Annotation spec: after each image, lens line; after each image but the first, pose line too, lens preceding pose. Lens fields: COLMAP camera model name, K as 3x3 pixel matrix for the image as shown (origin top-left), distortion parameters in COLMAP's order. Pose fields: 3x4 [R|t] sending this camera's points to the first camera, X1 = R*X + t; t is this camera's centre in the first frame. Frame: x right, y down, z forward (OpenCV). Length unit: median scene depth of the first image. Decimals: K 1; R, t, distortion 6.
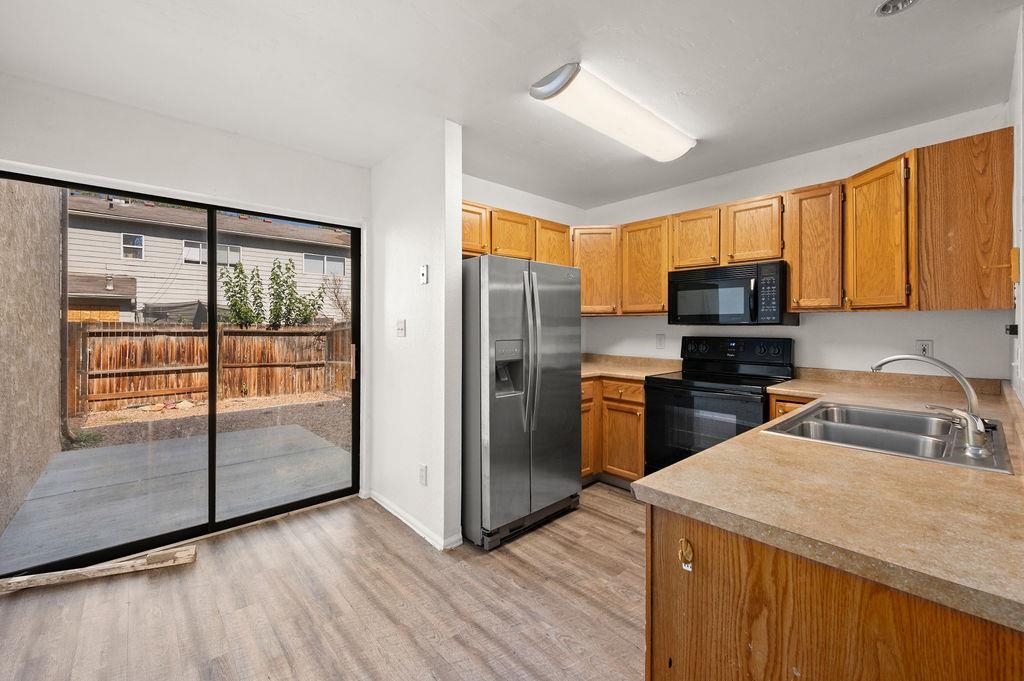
lens RADIAL K [[409.3, 0, 509.0], [0, 409.3, 325.3], [0, 0, 1]] dist [-0.000605, -0.000389]
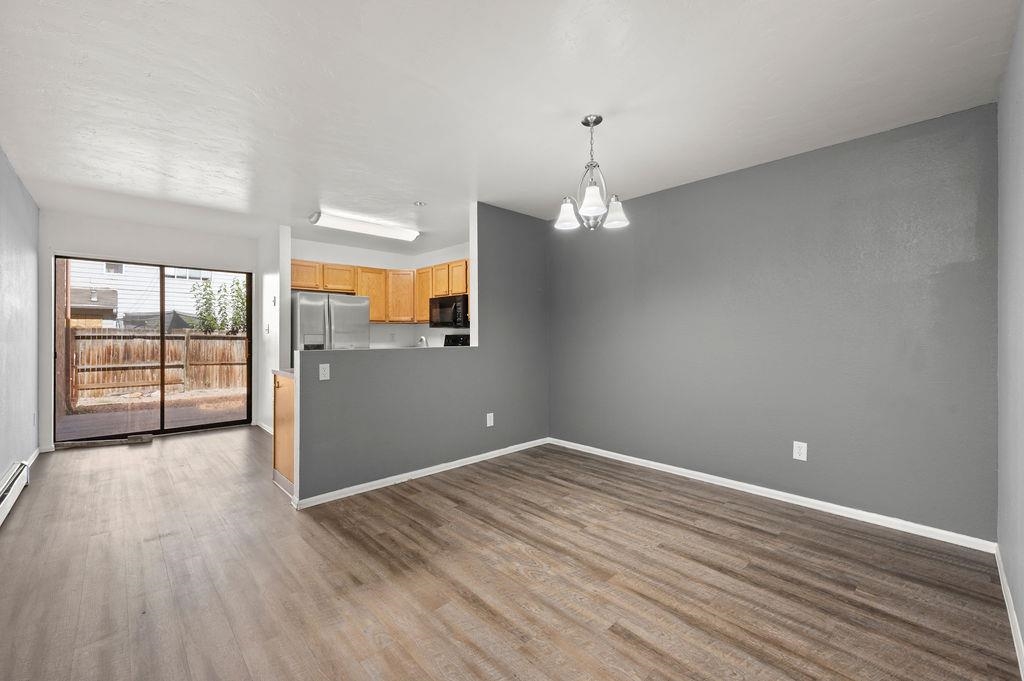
lens RADIAL K [[409.3, 0, 512.7], [0, 409.3, 336.3], [0, 0, 1]] dist [-0.000605, -0.000389]
pose [[0.999494, 0.001373, 0.031793, 0.688499], [-0.001505, 0.999990, 0.004125, 0.026597], [-0.031787, -0.004170, 0.999486, -0.780983]]
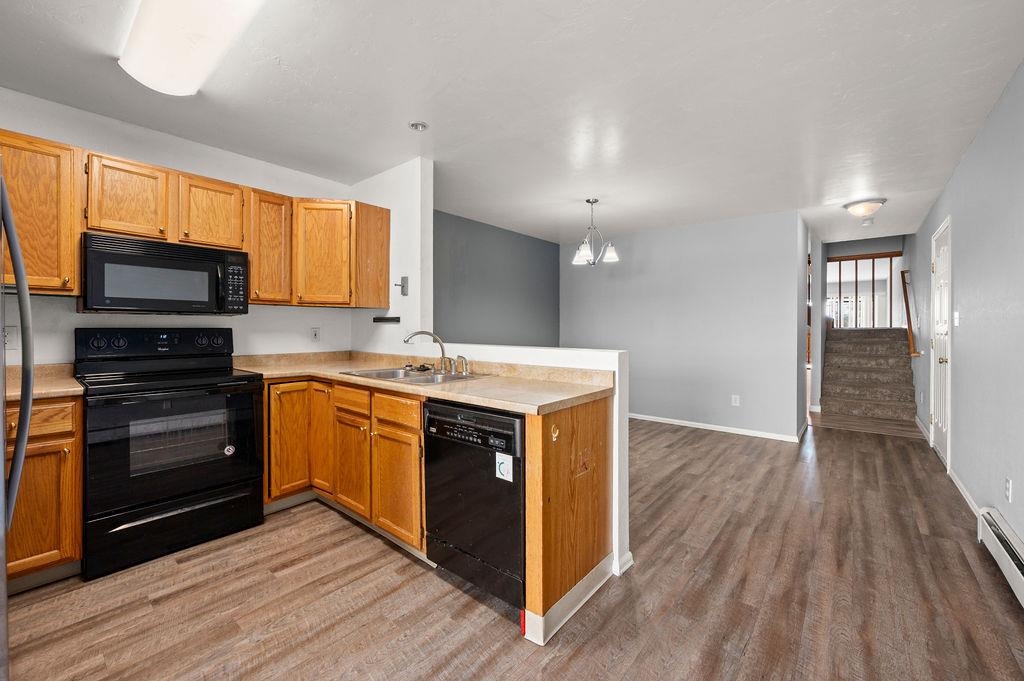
lens RADIAL K [[409.3, 0, 502.9], [0, 409.3, 333.6], [0, 0, 1]] dist [-0.000605, -0.000389]
pose [[-0.122231, -0.013440, 0.992411, -0.364418], [-0.002927, 0.999909, 0.013181, 0.025988], [-0.992497, -0.001293, -0.122259, 0.393553]]
